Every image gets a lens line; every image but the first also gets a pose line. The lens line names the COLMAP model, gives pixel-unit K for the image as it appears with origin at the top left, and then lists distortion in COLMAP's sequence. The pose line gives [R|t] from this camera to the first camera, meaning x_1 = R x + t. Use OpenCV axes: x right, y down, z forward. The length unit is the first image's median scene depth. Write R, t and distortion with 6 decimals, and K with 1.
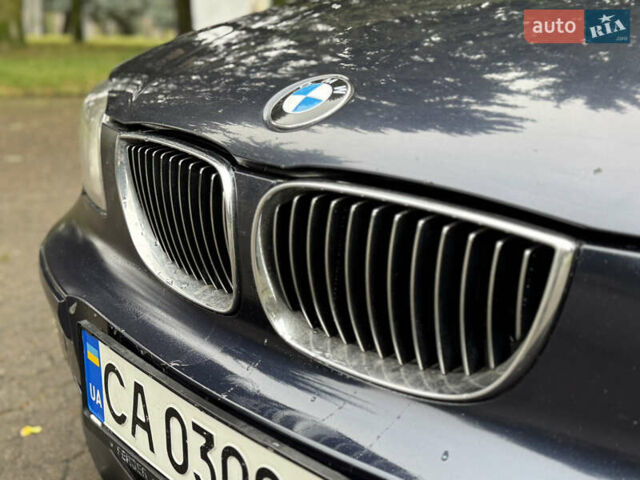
lens RADIAL K [[855.7, 0, 293.1], [0, 855.7, 261.8], [0, 0, 1]] dist [0.118032, 0.000000]
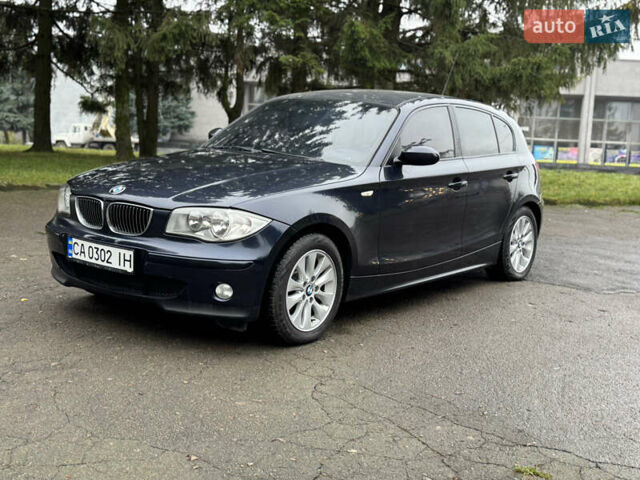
lens RADIAL K [[855.7, 0, 310.3], [0, 855.7, 235.2], [0, 0, 1]] dist [0.118032, 0.000000]
pose [[0.979930, 0.013788, 0.198862, 0.130755], [0.015197, 0.989534, -0.143497, 0.894235], [-0.198760, 0.143639, 0.969465, -4.455617]]
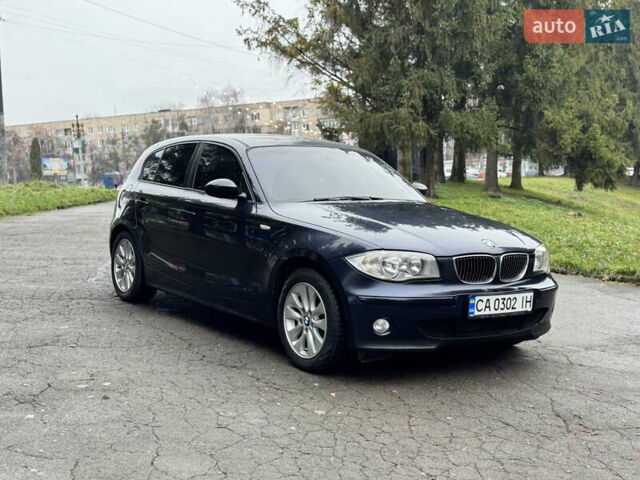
lens RADIAL K [[855.7, 0, 321.7], [0, 855.7, 246.3], [0, 0, 1]] dist [0.118032, 0.000000]
pose [[0.150334, -0.101085, 0.983454, -6.104077], [0.276552, 0.959346, 0.056332, -0.839532], [-0.949167, 0.263508, 0.172178, 1.035503]]
